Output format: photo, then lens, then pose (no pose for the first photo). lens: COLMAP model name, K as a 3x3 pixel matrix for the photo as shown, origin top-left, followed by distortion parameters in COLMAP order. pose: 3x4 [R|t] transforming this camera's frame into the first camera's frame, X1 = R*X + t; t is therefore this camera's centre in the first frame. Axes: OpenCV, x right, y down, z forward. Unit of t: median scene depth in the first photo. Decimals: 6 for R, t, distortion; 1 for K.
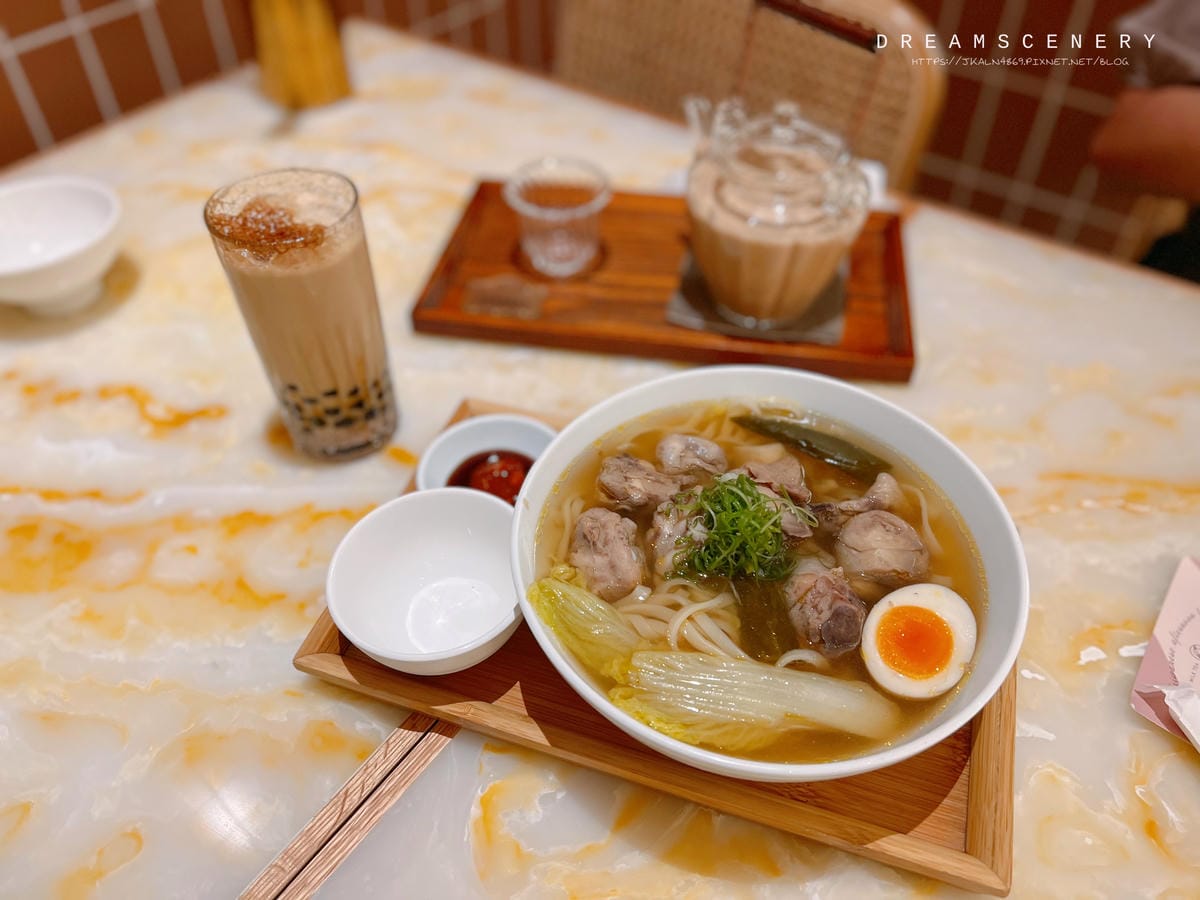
lens RADIAL K [[963.7, 0, 600.0], [0, 963.7, 450.0], [0, 0, 1]] dist [0.073138, -0.001727]
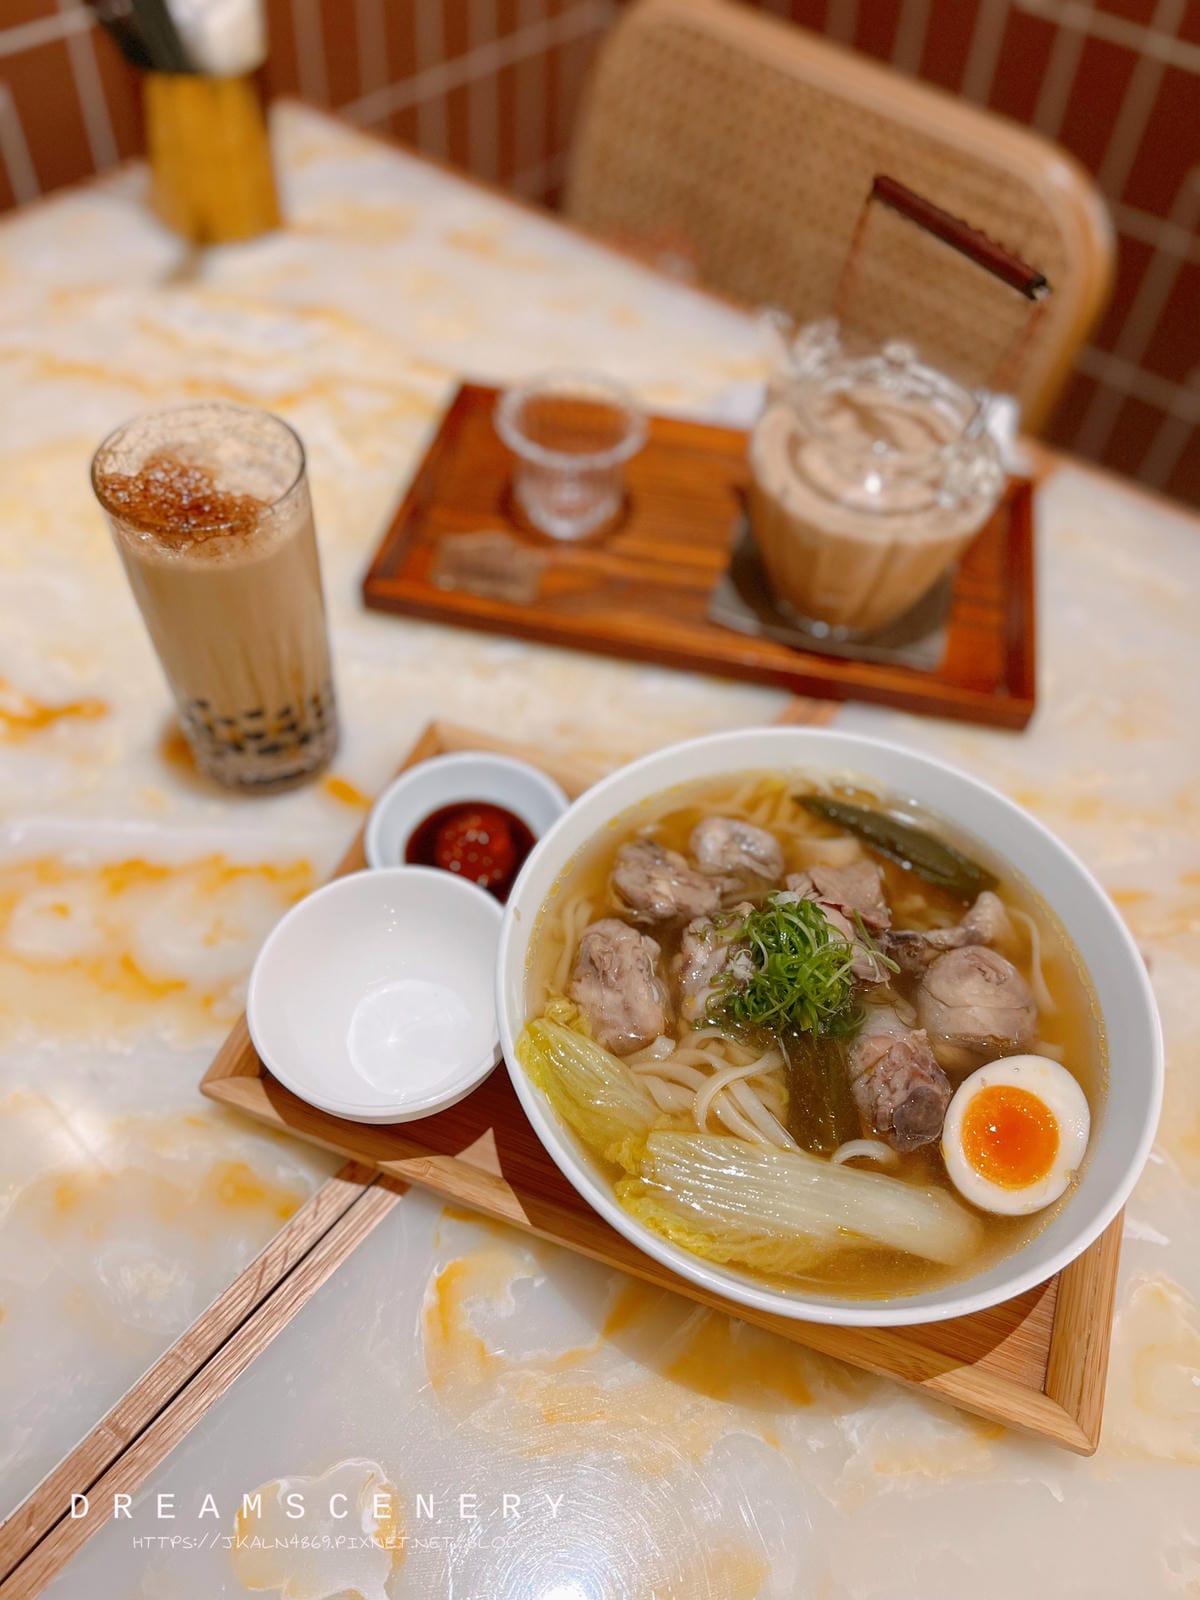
lens RADIAL K [[1283.3, 0, 600.0], [0, 1283.3, 800.0], [0, 0, 1]] dist [0.068535, 0.001849]
pose [[0.997440, 0.065404, 0.028922, -0.045081], [-0.068534, 0.989738, 0.125383, -0.156554], [-0.020424, -0.127044, 0.991687, 0.012500]]
